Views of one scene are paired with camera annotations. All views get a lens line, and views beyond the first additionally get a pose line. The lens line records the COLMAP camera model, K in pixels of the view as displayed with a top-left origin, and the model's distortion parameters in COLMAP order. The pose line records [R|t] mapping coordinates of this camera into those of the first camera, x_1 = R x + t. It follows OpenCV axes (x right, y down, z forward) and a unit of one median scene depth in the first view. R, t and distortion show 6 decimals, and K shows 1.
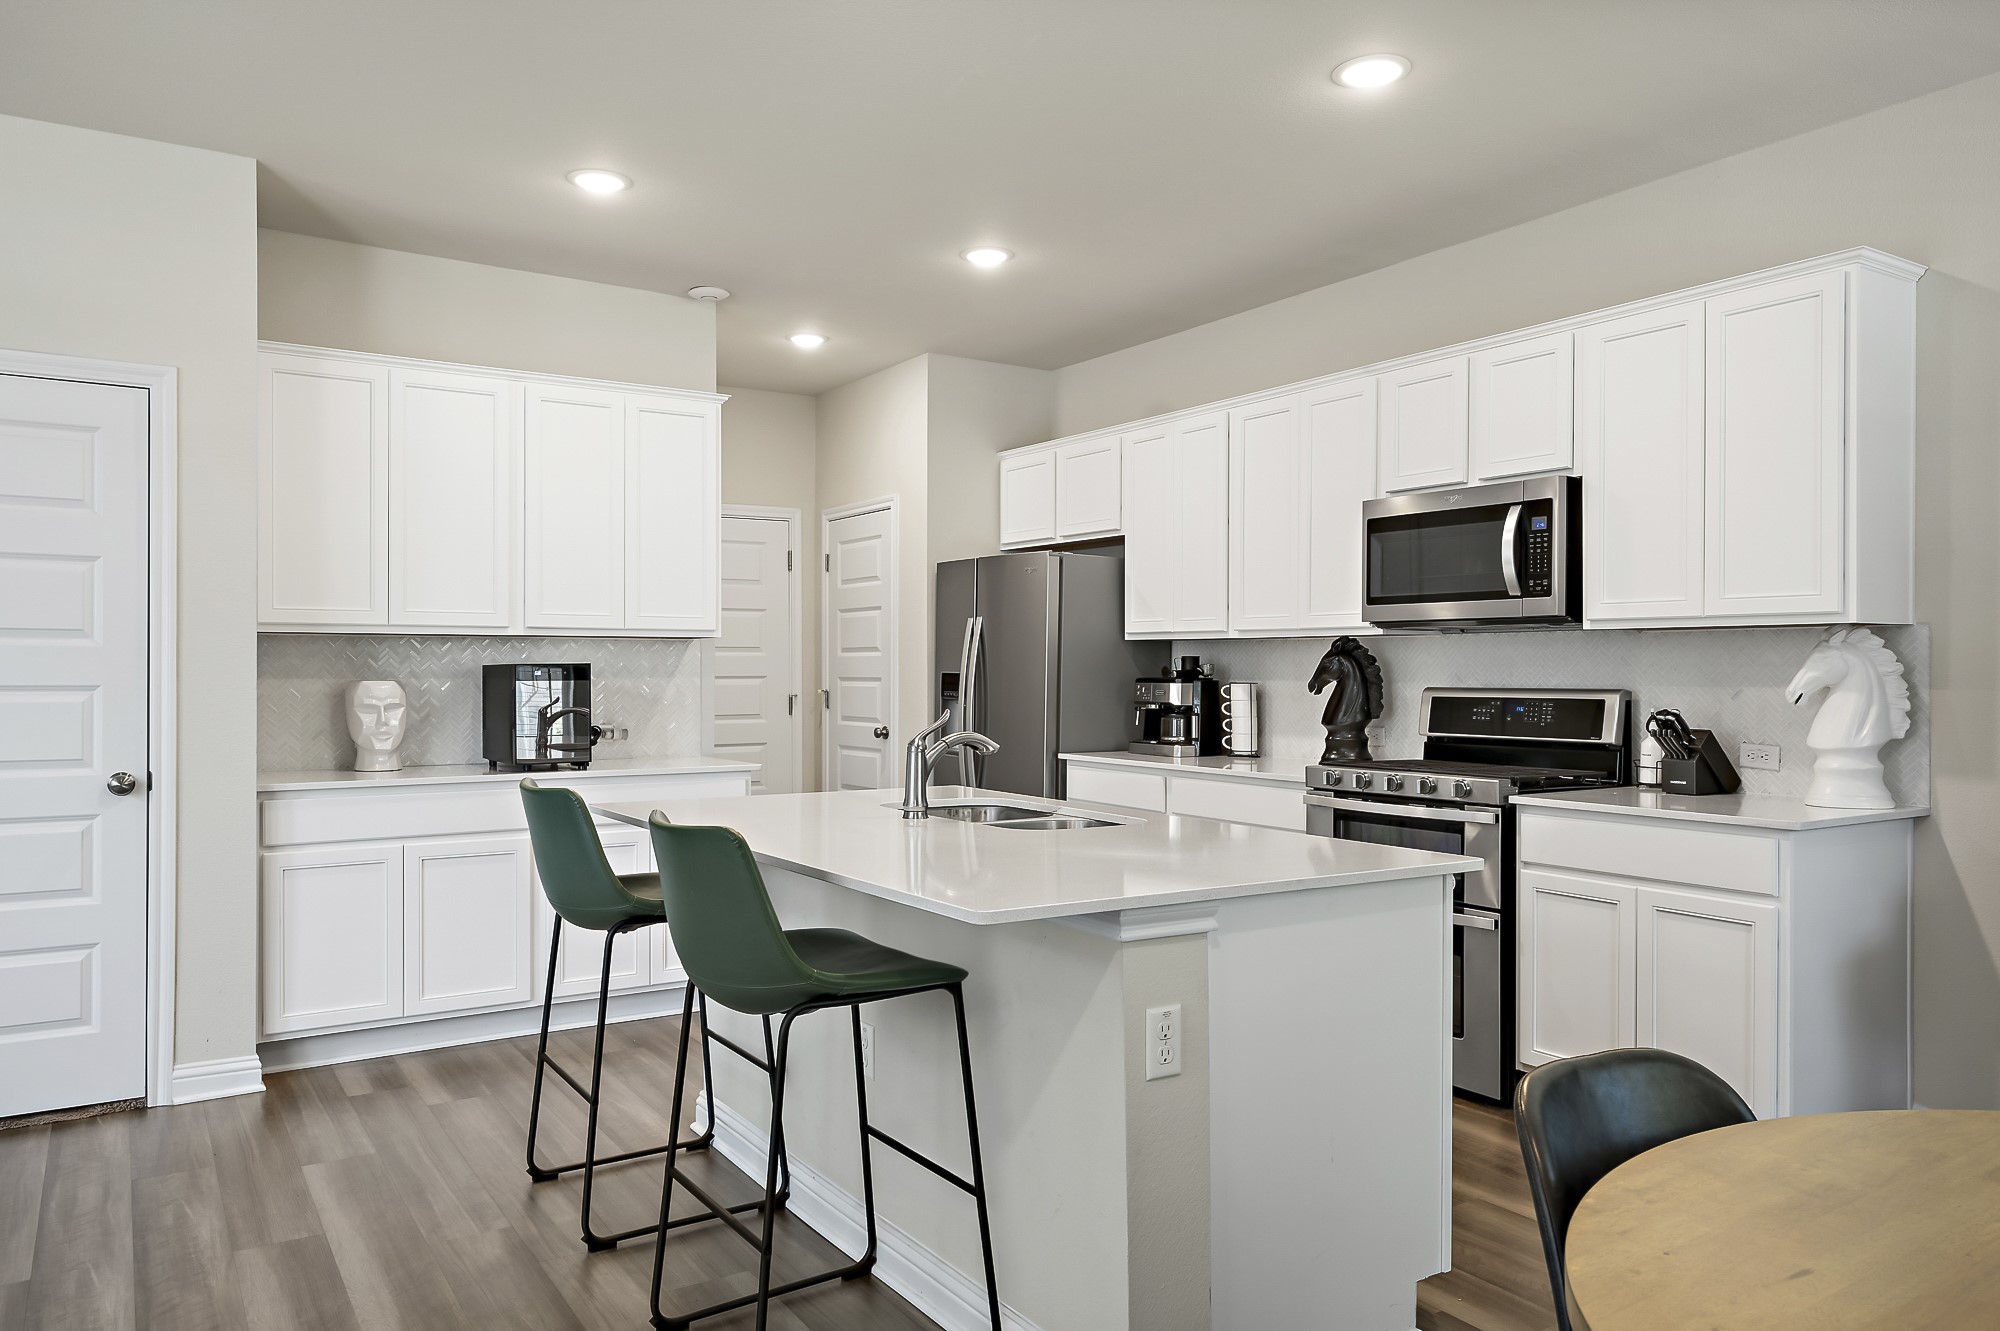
lens RADIAL K [[1391.9, 0, 1000.0], [0, 1391.9, 665.5], [0, 0, 1]] dist [0.005092, 0.000954]
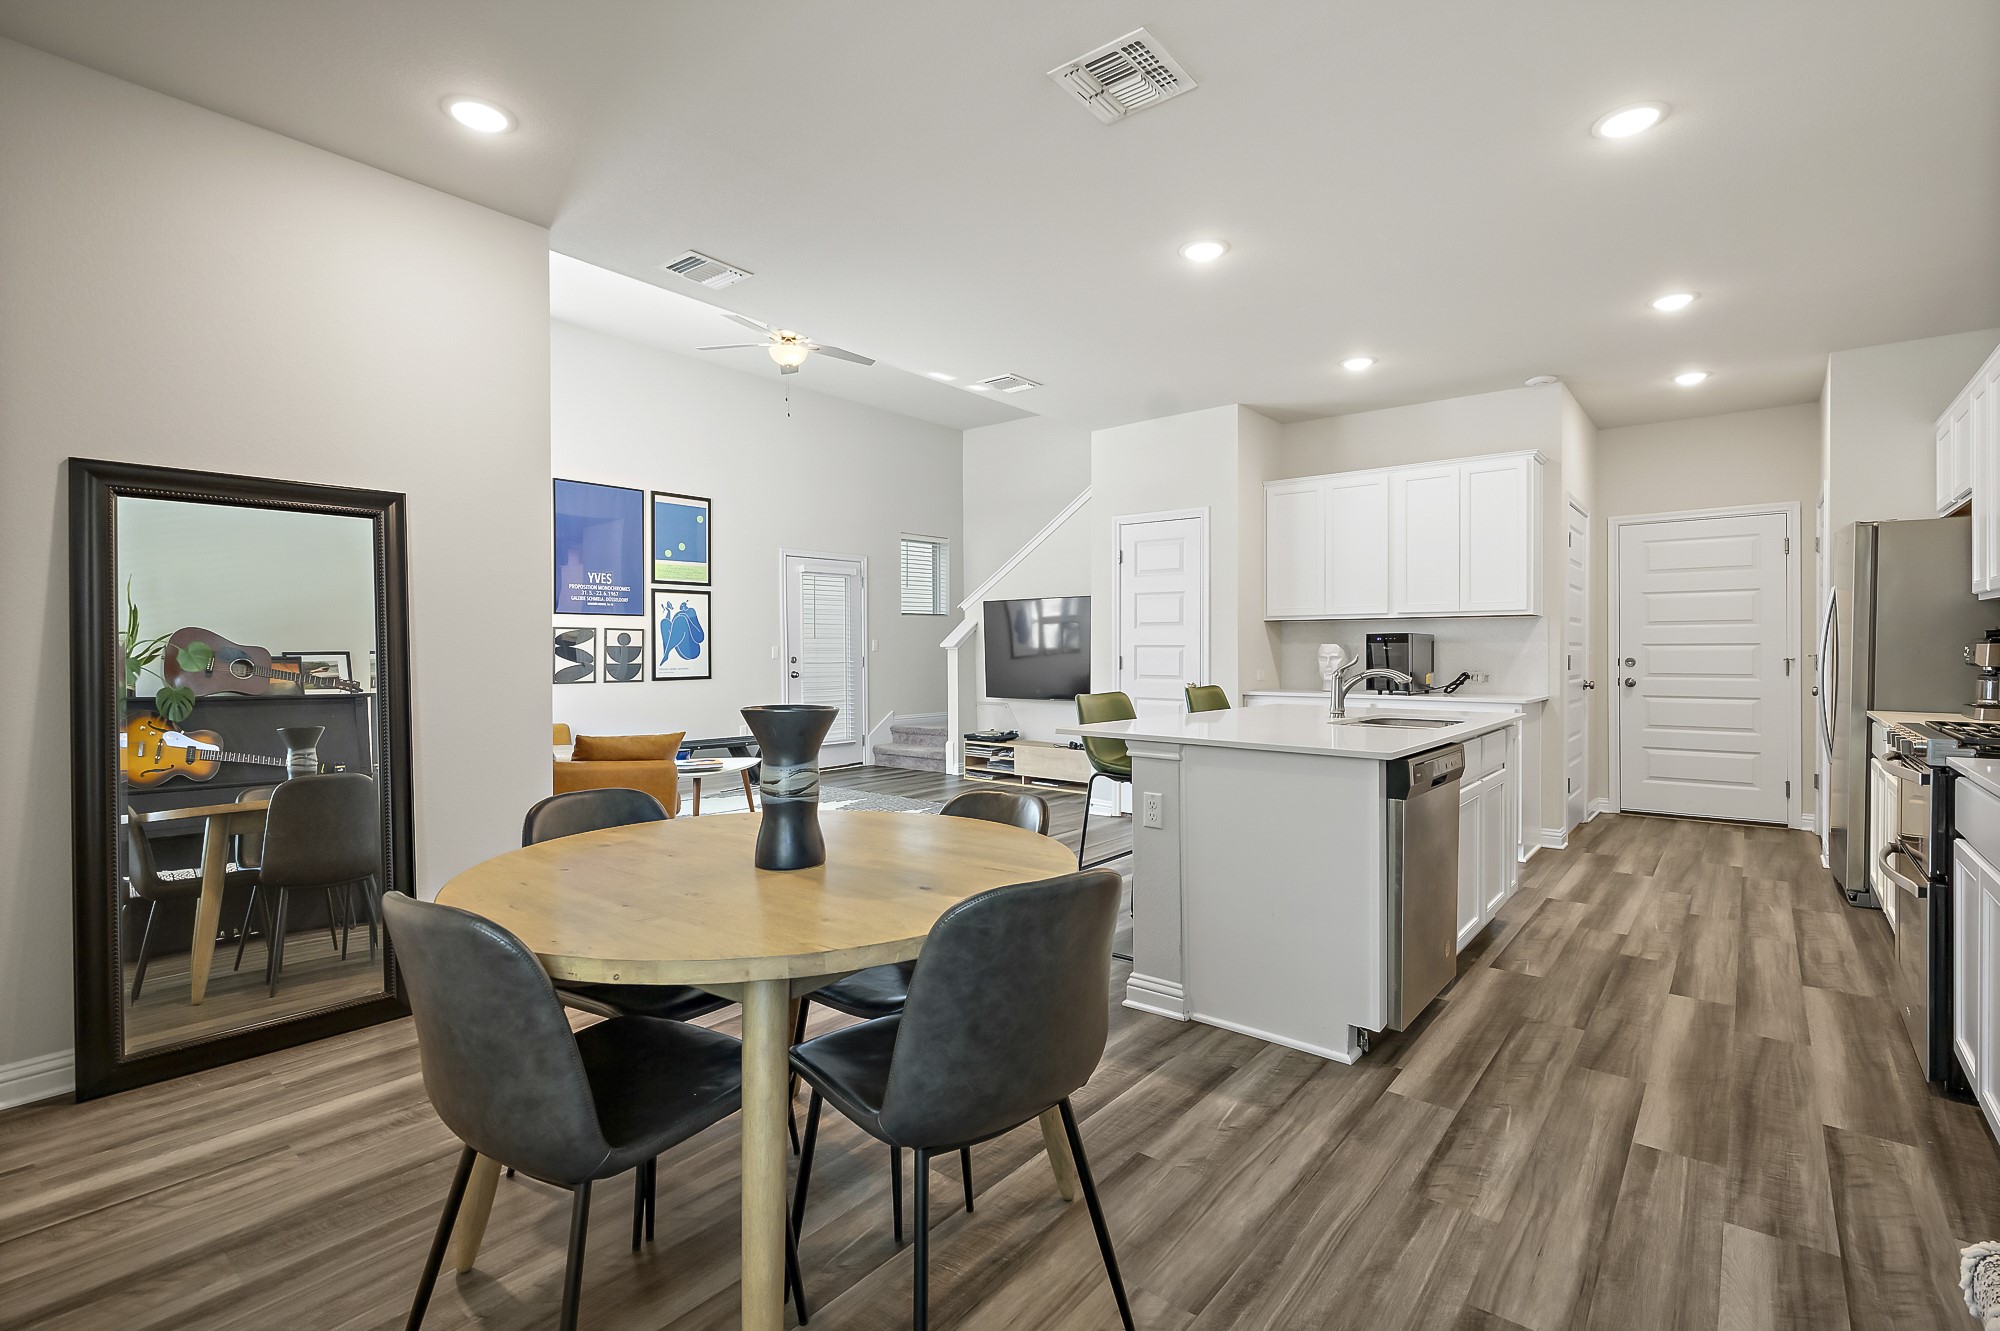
lens RADIAL K [[937.9, 0, 1000.0], [0, 937.9, 665.5], [0, 0, 1]] dist [-0.000657, -0.000090]
pose [[0.321308, 0.016800, -0.946826, 0.617707], [0.005628, 0.999791, 0.019650, 0.011897], [0.946958, -0.011643, 0.321146, 0.154528]]
